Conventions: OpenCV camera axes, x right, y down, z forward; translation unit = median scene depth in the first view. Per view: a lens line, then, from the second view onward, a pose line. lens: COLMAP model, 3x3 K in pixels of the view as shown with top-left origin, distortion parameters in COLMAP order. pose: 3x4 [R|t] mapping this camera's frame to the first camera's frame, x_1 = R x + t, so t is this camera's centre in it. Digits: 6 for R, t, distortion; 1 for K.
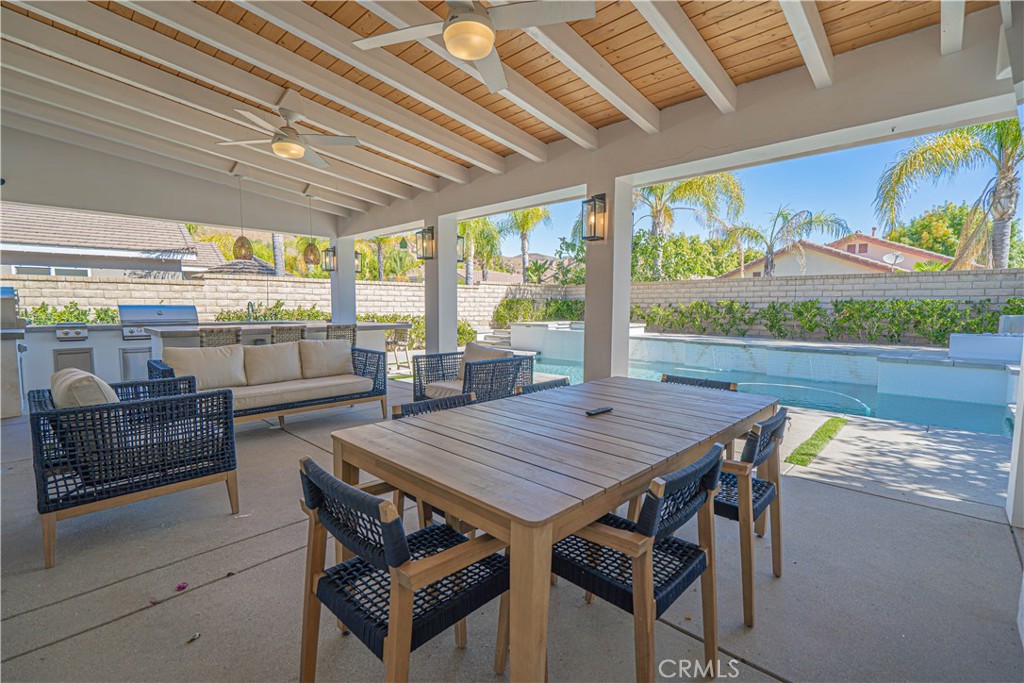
lens RADIAL K [[460.3, 0, 510.0], [0, 460.3, 344.1], [0, 0, 1]] dist [-0.009899, 0.004696]
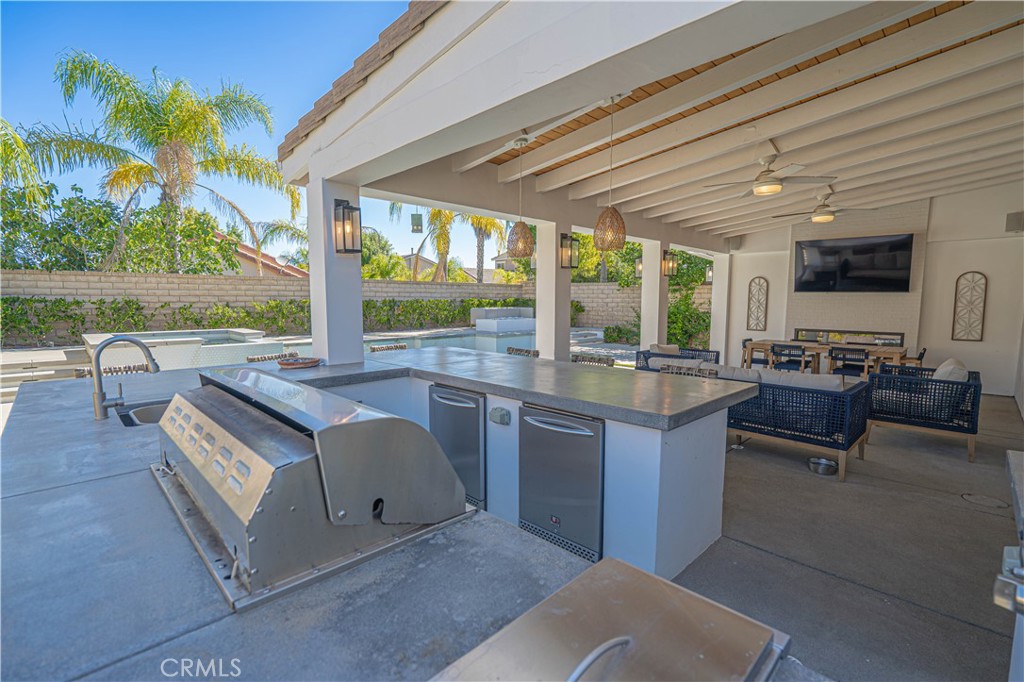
lens RADIAL K [[464.6, 0, 512.1], [0, 464.6, 343.1], [0, 0, 1]] dist [-0.002922, 0.001094]
pose [[0.023318, -0.101633, 0.994549, -0.630975], [0.080029, 0.991816, 0.099477, -0.075651], [-0.996520, 0.077273, 0.031260, 0.609258]]
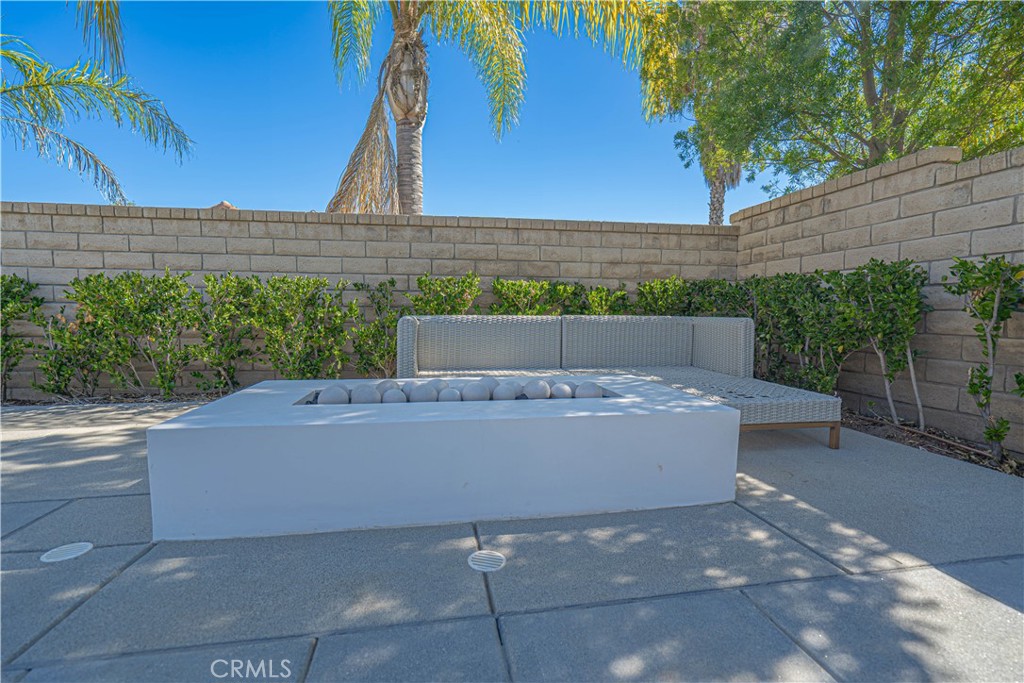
lens RADIAL K [[459.8, 0, 514.3], [0, 459.8, 345.7], [0, 0, 1]] dist [-0.008425, 0.003619]
pose [[0.584180, -0.060249, 0.809385, 0.620261], [0.063049, 0.997596, 0.028752, -0.032916], [-0.809172, 0.034234, 0.586574, 0.532729]]
